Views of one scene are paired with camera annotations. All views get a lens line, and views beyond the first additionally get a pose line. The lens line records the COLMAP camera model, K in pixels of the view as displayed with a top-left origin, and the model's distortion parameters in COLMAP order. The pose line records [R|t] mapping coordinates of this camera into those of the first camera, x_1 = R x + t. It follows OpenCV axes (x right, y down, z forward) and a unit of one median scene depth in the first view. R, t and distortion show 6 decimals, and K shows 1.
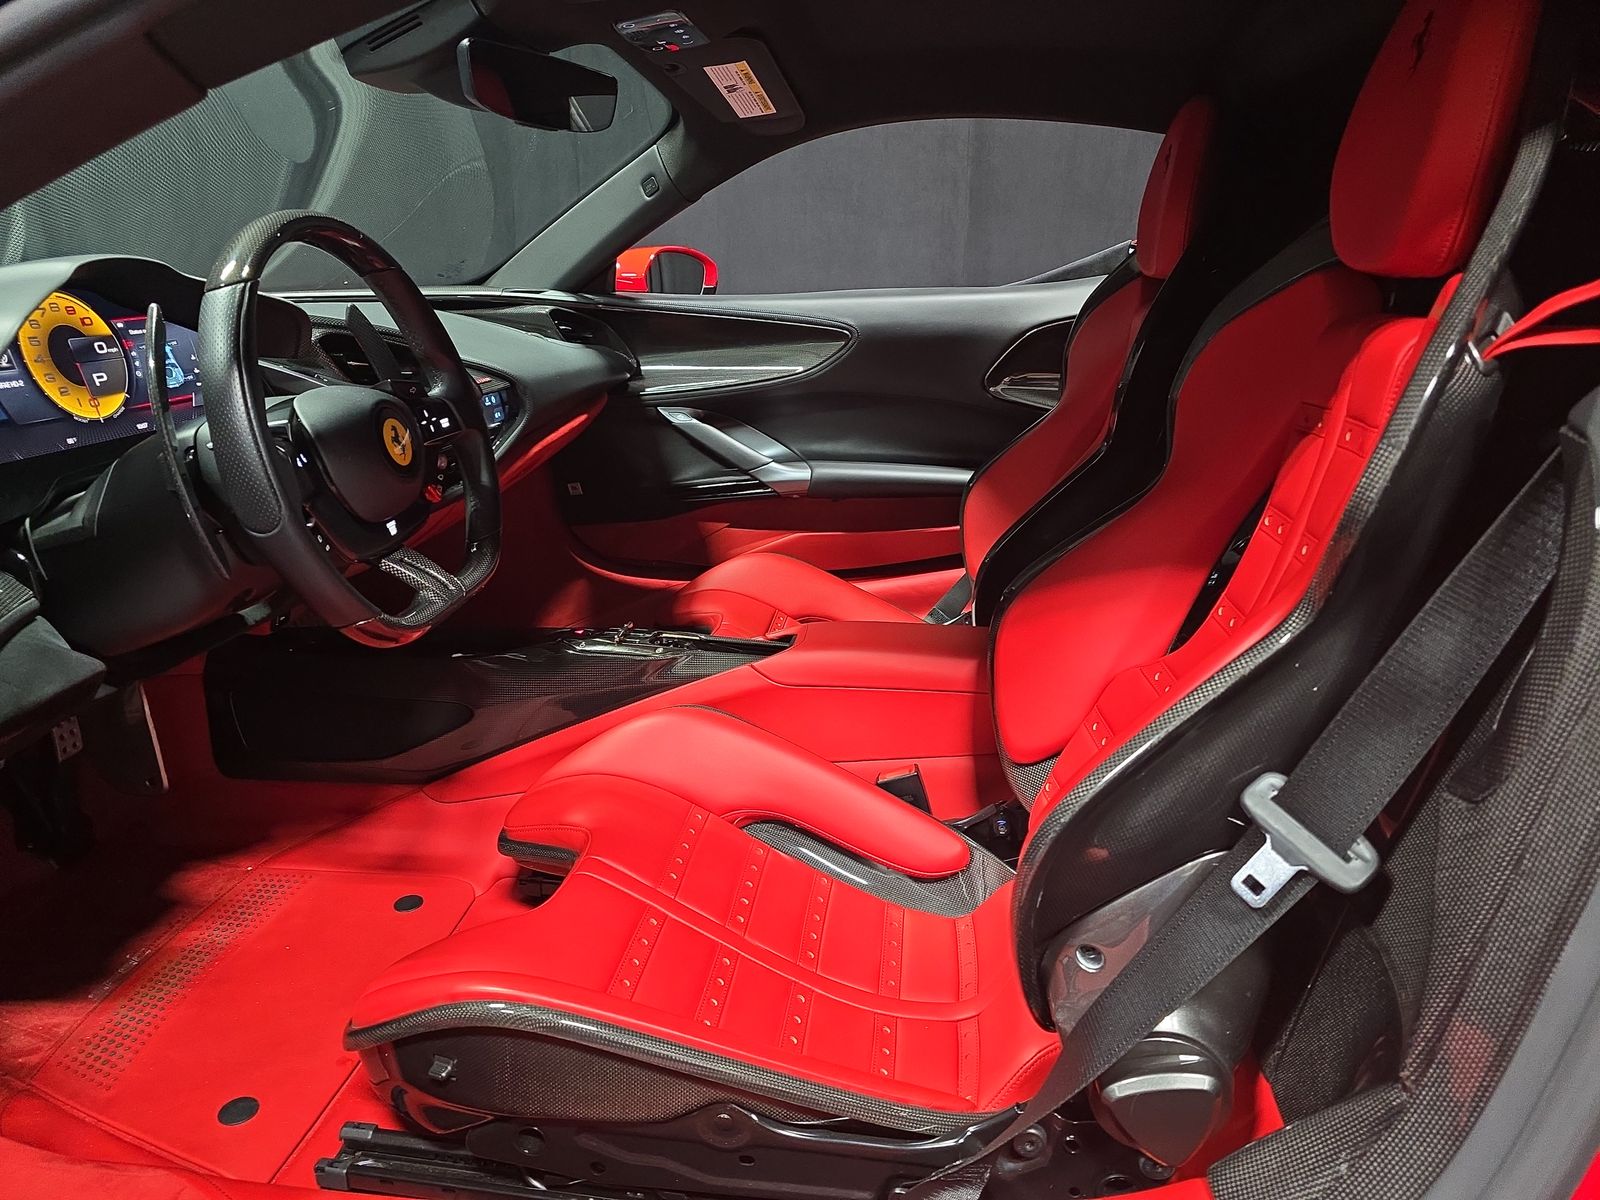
lens RADIAL K [[1081.4, 0, 800.0], [0, 1081.4, 600.0], [0, 0, 1]] dist [0.046101, -0.049003]
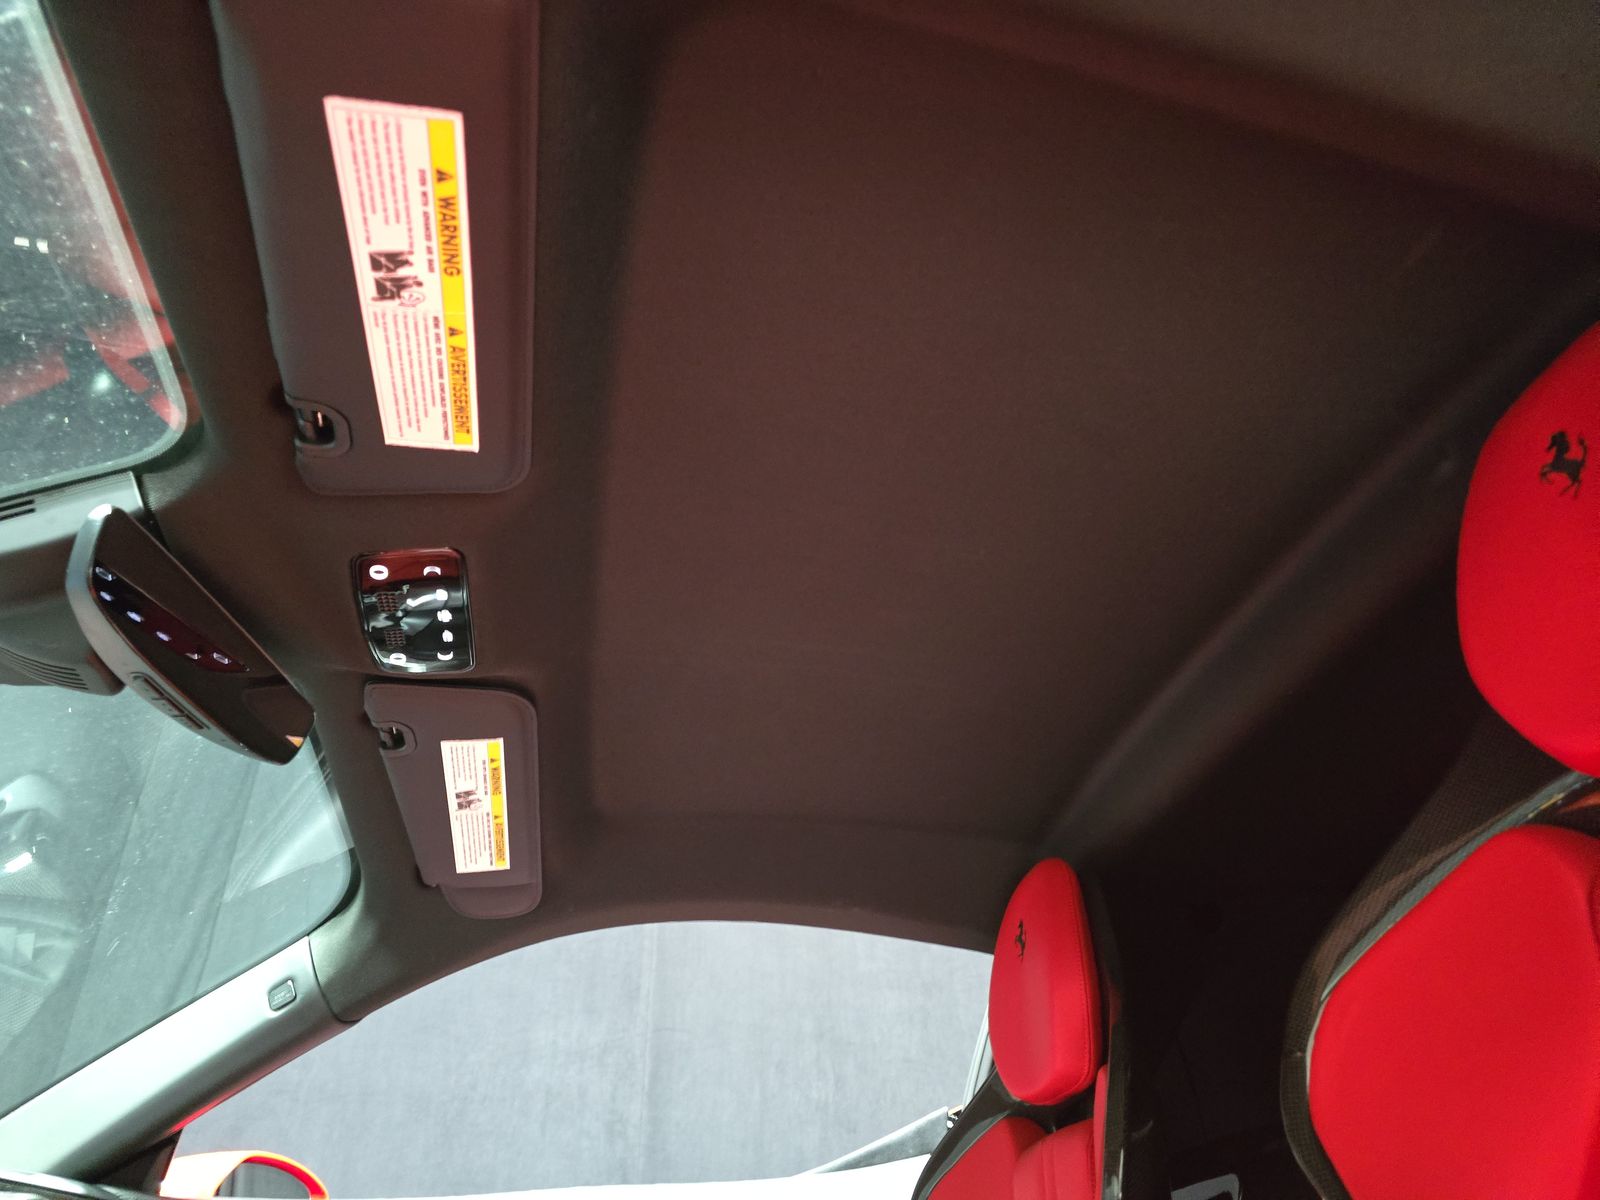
lens RADIAL K [[1081.4, 0, 800.0], [0, 1081.4, 600.0], [0, 0, 1]] dist [0.046101, -0.049003]
pose [[0.952811, 0.167591, 0.253109, -0.045800], [0.096645, 0.622938, -0.776278, 0.026930], [-0.287768, 0.764108, 0.577346, 0.338667]]
